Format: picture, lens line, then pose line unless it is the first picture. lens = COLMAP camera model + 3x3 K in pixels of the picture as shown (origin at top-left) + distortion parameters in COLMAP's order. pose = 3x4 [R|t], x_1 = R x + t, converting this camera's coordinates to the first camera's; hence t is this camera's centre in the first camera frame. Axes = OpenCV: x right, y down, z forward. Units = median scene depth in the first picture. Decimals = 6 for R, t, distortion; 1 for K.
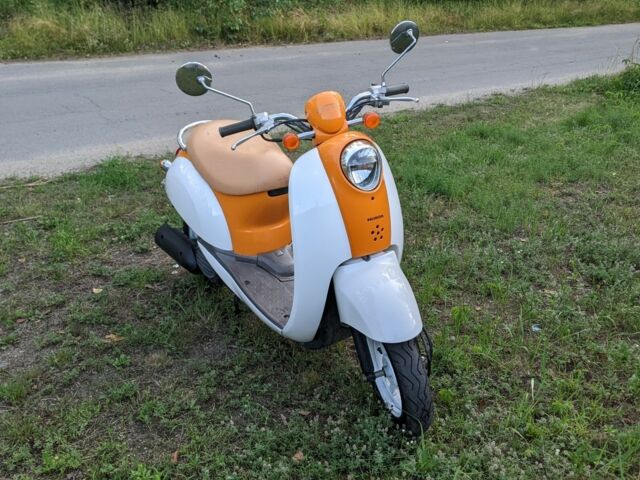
lens RADIAL K [[710.3, 0, 320.0], [0, 710.3, 240.0], [0, 0, 1]] dist [0.197860, -0.478898]
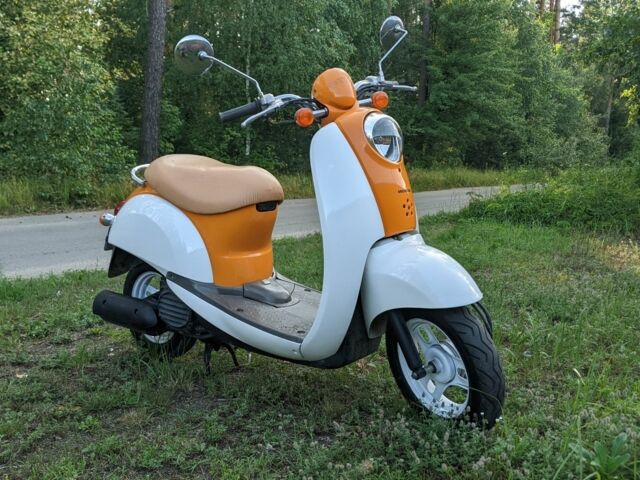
lens RADIAL K [[710.3, 0, 320.0], [0, 710.3, 240.0], [0, 0, 1]] dist [0.197860, -0.478898]
pose [[0.968212, -0.060011, 0.242825, -0.232630], [0.121777, 0.961063, -0.248047, 0.223066], [-0.218484, 0.269733, 0.937821, 0.159020]]
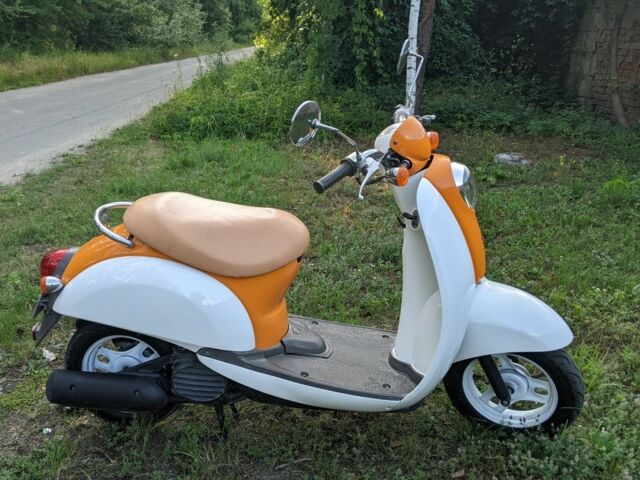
lens RADIAL K [[710.3, 0, 320.0], [0, 710.3, 240.0], [0, 0, 1]] dist [0.197860, -0.478898]
pose [[0.652203, -0.262313, 0.711212, -0.681729], [0.305048, 0.949721, 0.070543, -0.147937], [-0.693958, 0.170945, 0.699429, 0.436109]]
